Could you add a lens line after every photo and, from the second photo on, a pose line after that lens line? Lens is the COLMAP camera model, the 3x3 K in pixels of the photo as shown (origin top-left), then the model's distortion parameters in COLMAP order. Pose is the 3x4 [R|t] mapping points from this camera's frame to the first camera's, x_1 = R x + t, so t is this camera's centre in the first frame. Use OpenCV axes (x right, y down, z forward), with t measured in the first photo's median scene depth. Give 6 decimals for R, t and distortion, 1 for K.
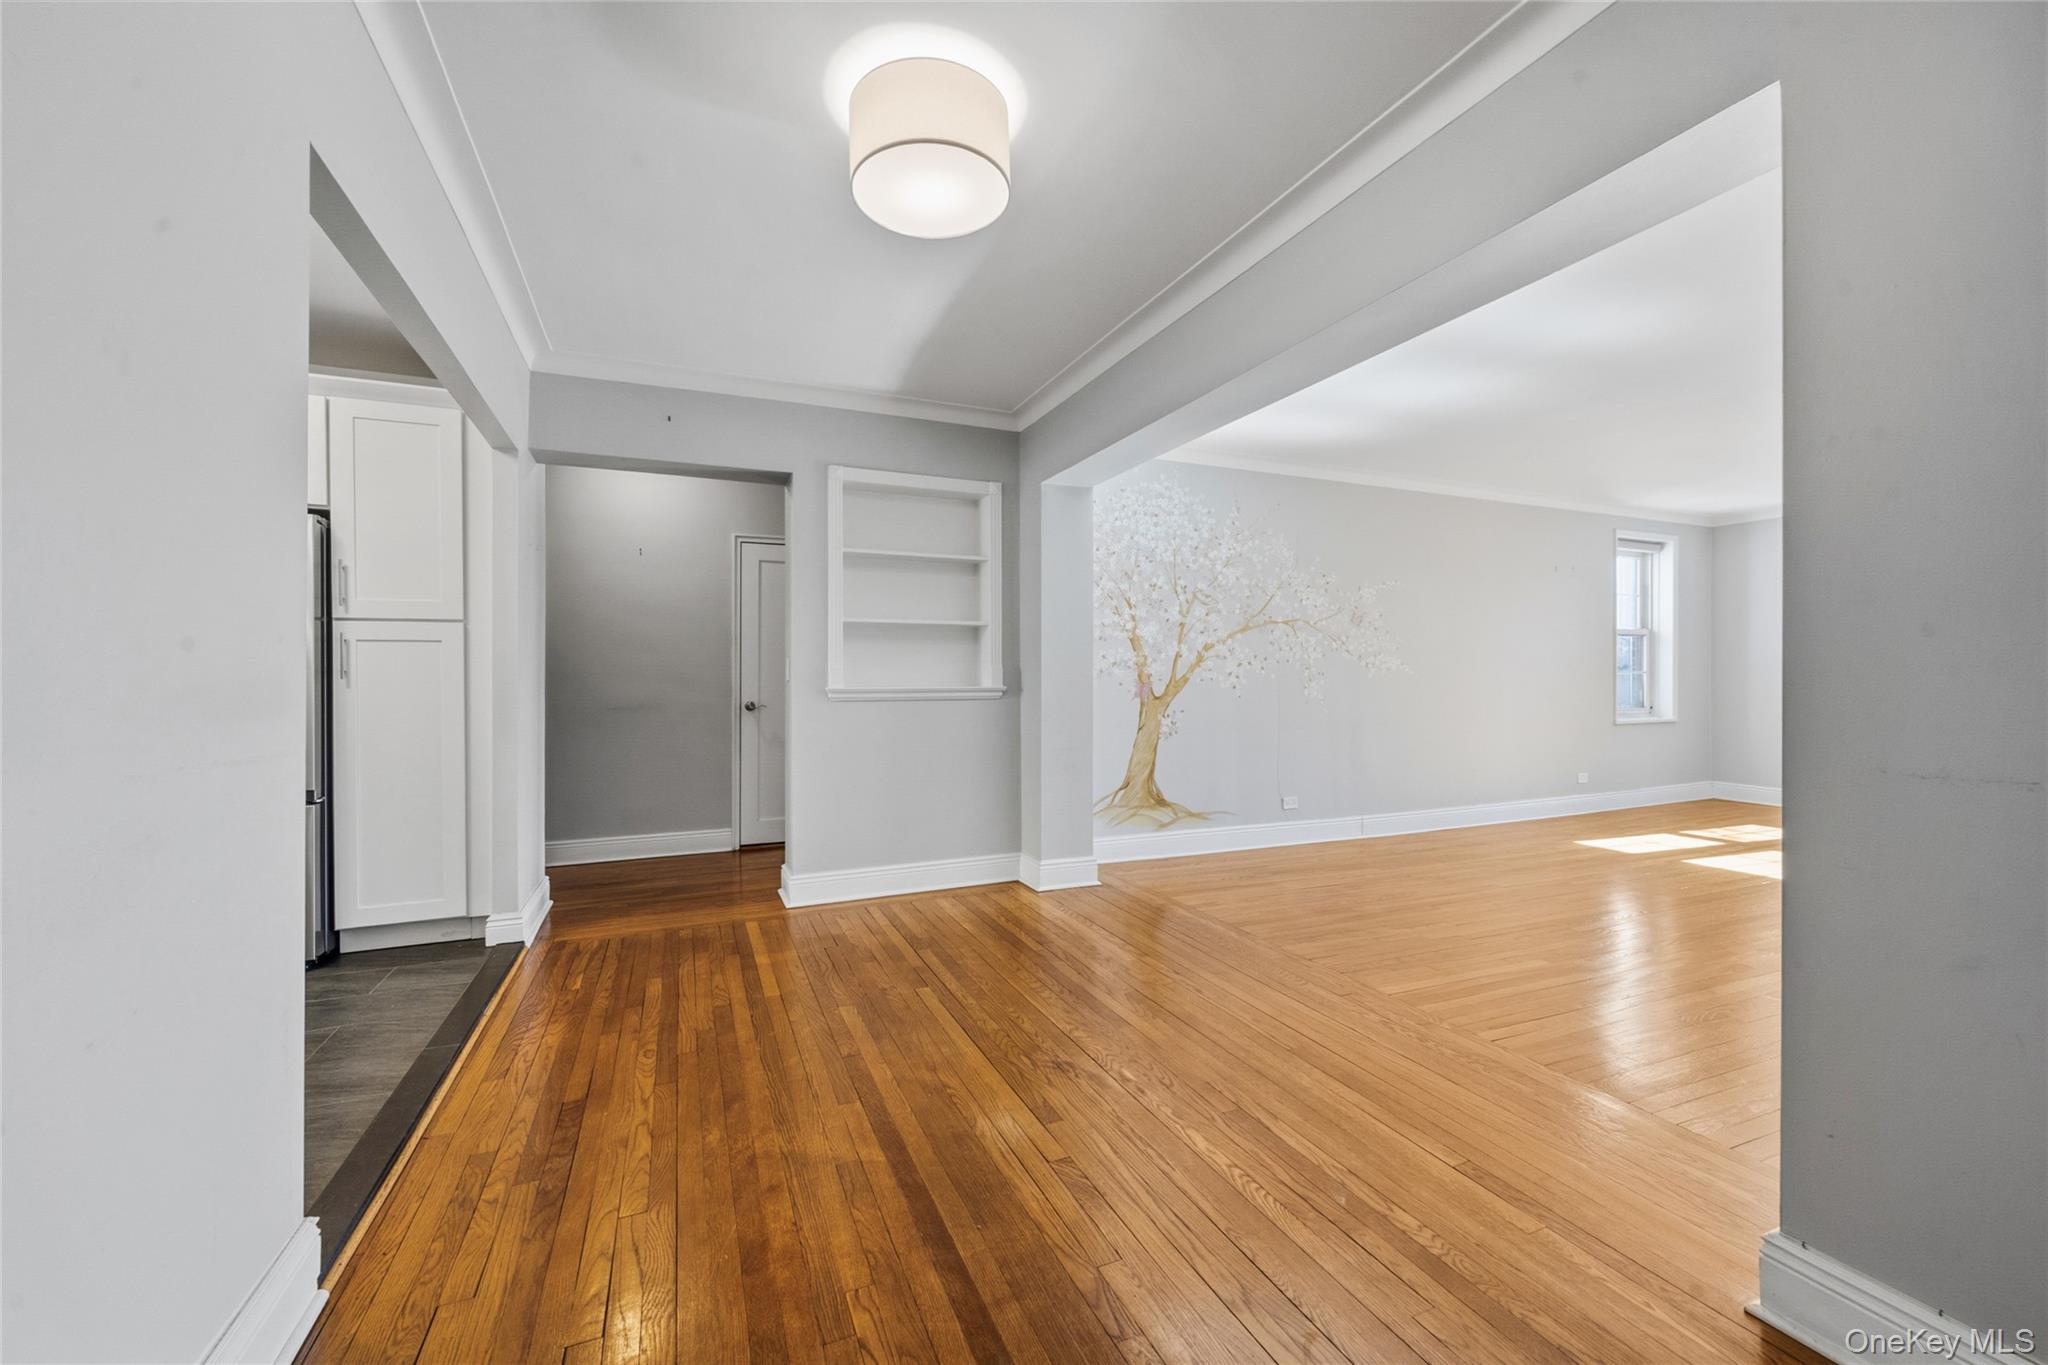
lens RADIAL K [[816.5, 0, 1025.2], [0, 816.5, 677.0], [0, 0, 1]] dist [-0.001946, 0.000749]
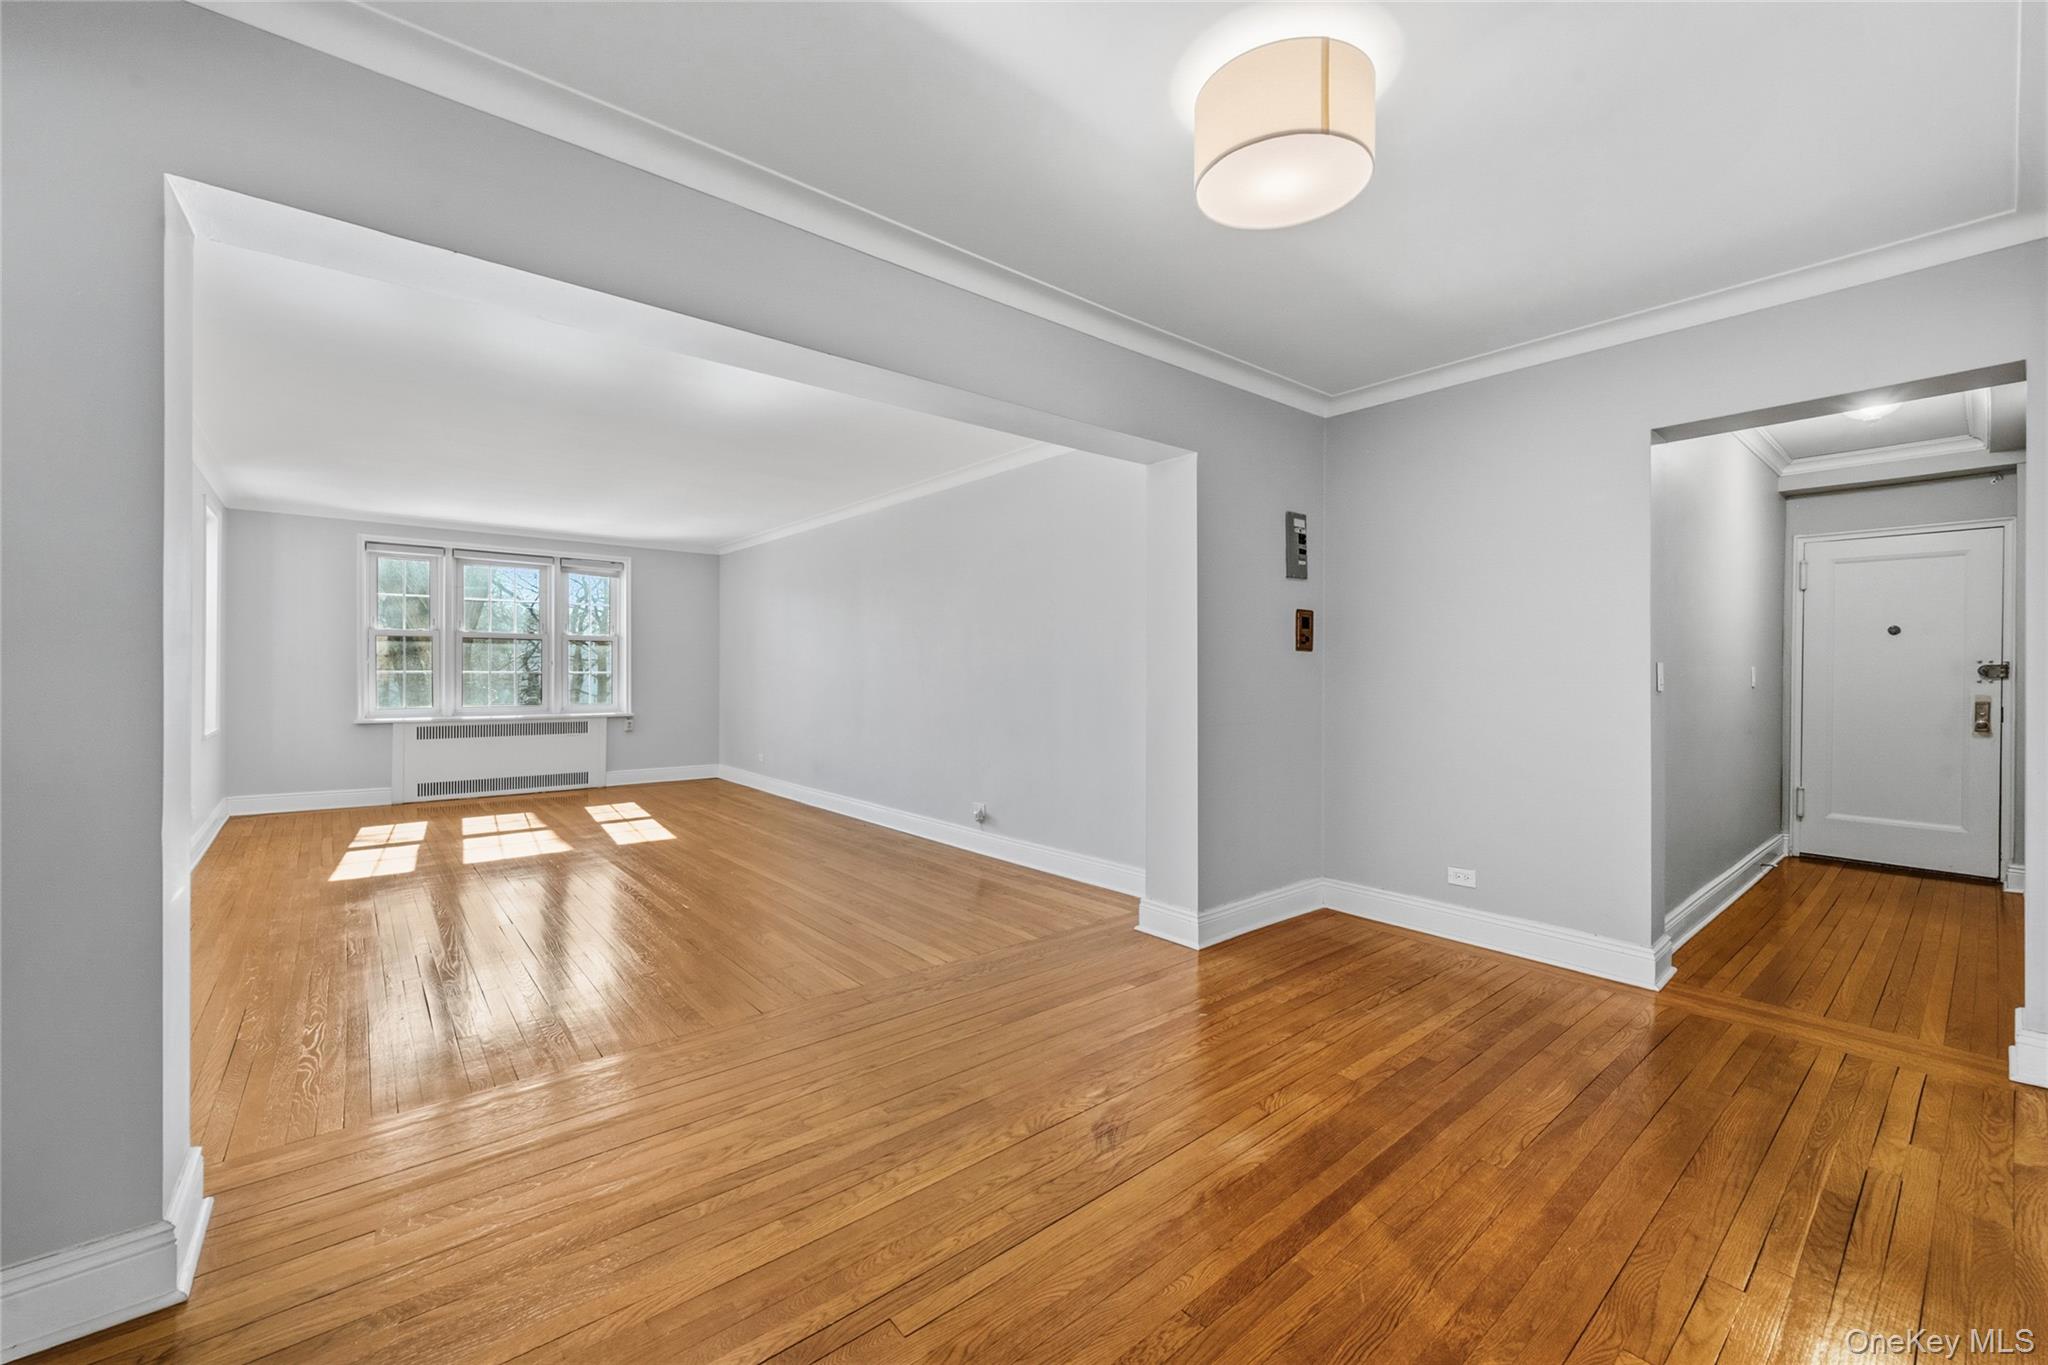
lens RADIAL K [[816.5, 0, 1030.8], [0, 816.5, 669.0], [0, 0, 1]] dist [-0.001946, 0.000749]
pose [[-0.290812, -0.000518, 0.956780, -0.369858], [-0.002824, 0.999996, -0.000317, -0.017661], [-0.956776, -0.002794, -0.290812, 0.619727]]
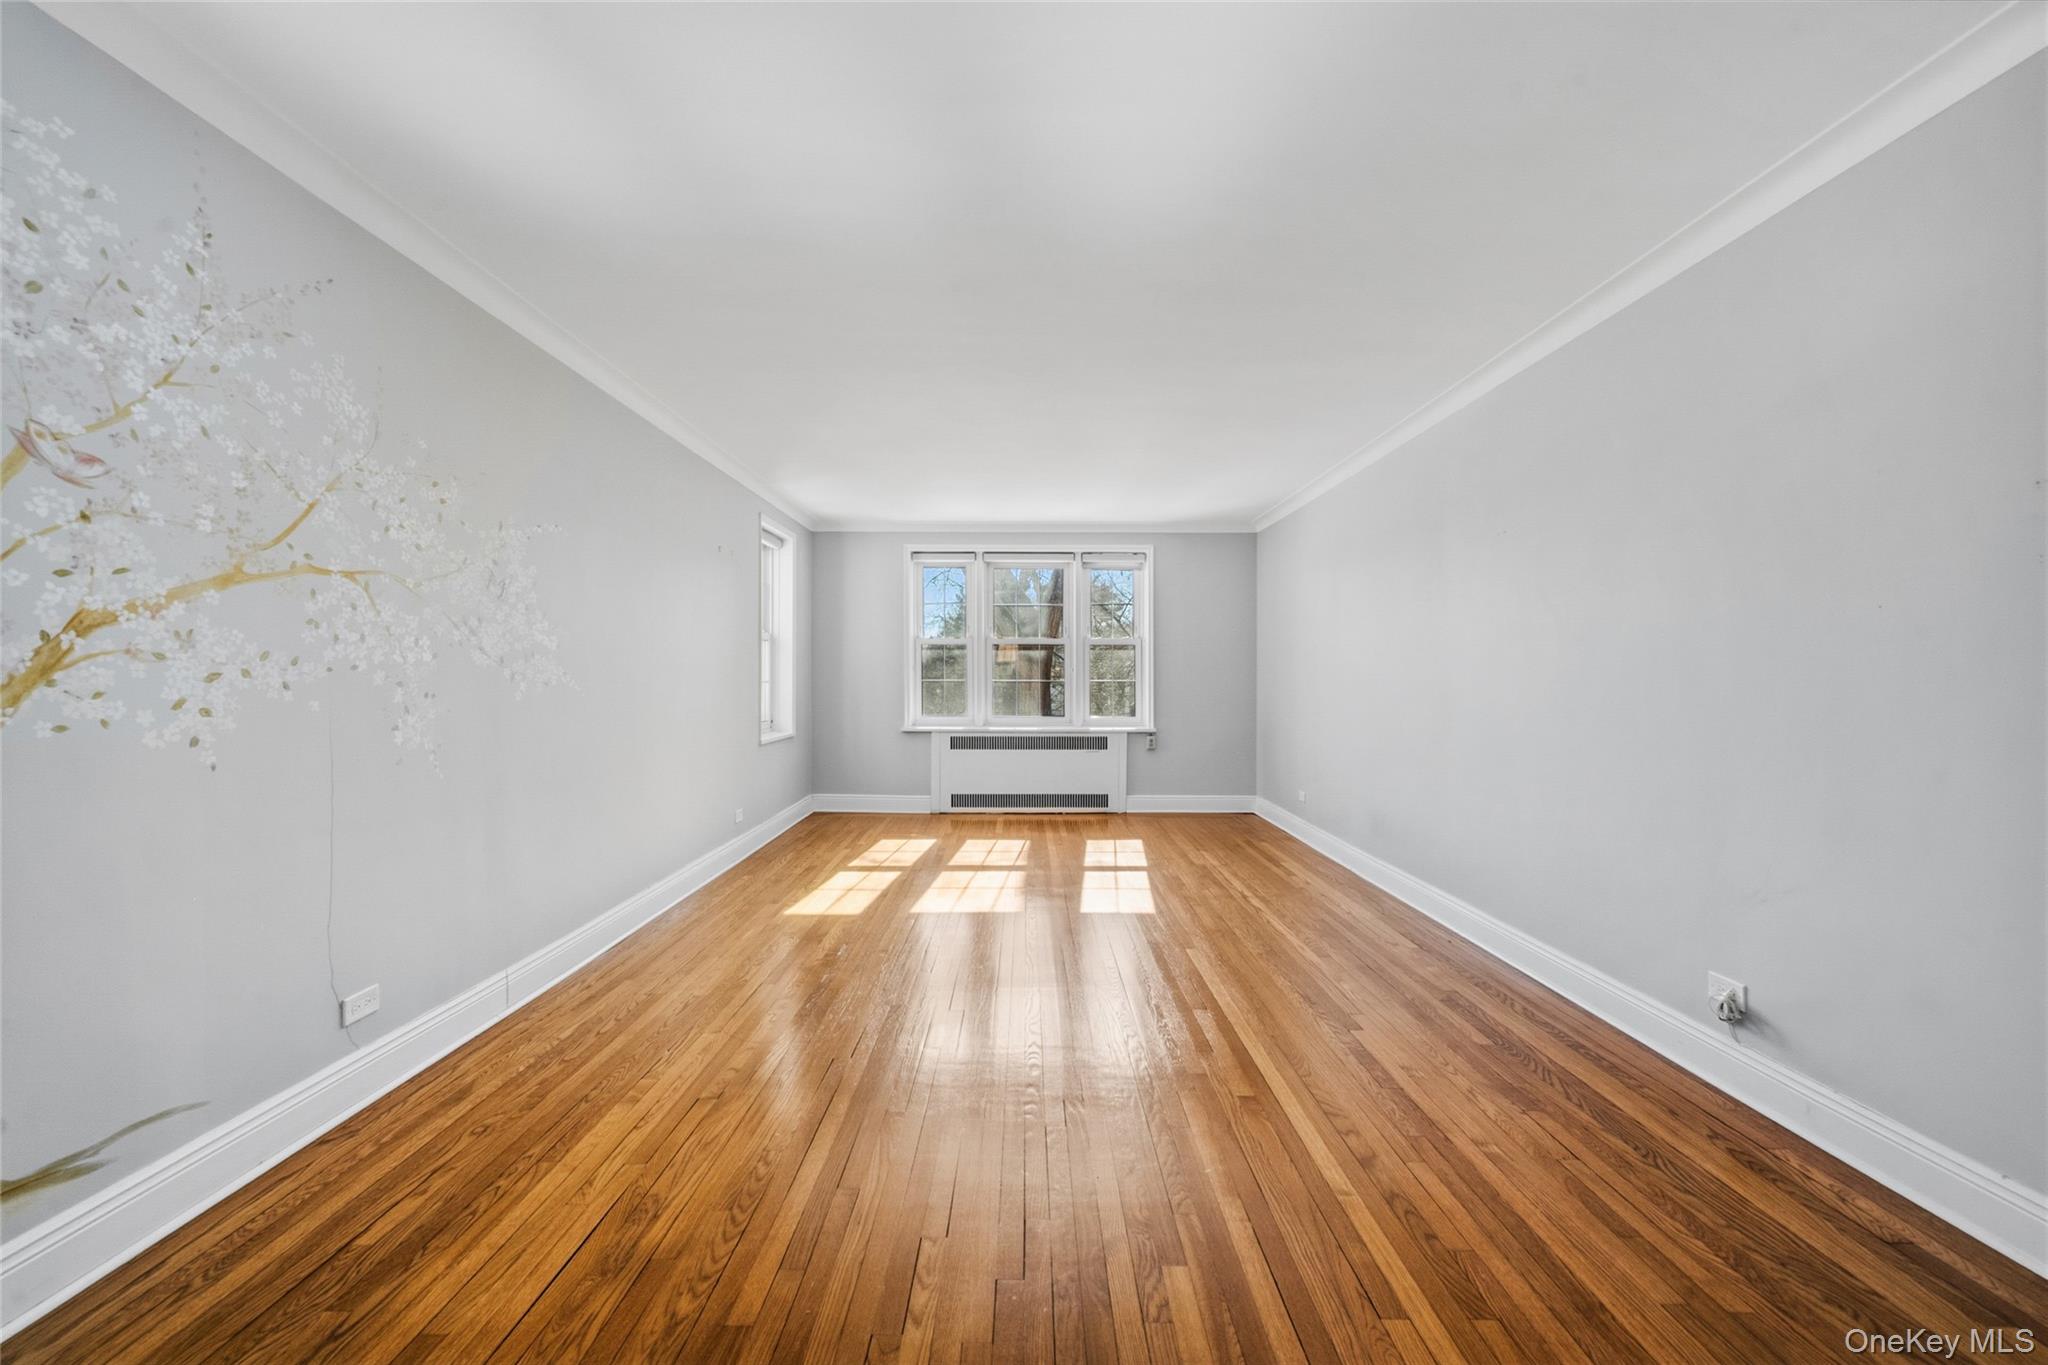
lens RADIAL K [[816.5, 0, 1021.6], [0, 816.5, 680.3], [0, 0, 1]] dist [-0.001946, 0.000749]
pose [[0.400930, -0.003664, 0.916102, 0.081818], [0.000384, 0.999993, 0.003832, -0.015496], [-0.916109, -0.001184, 0.400928, 0.557105]]
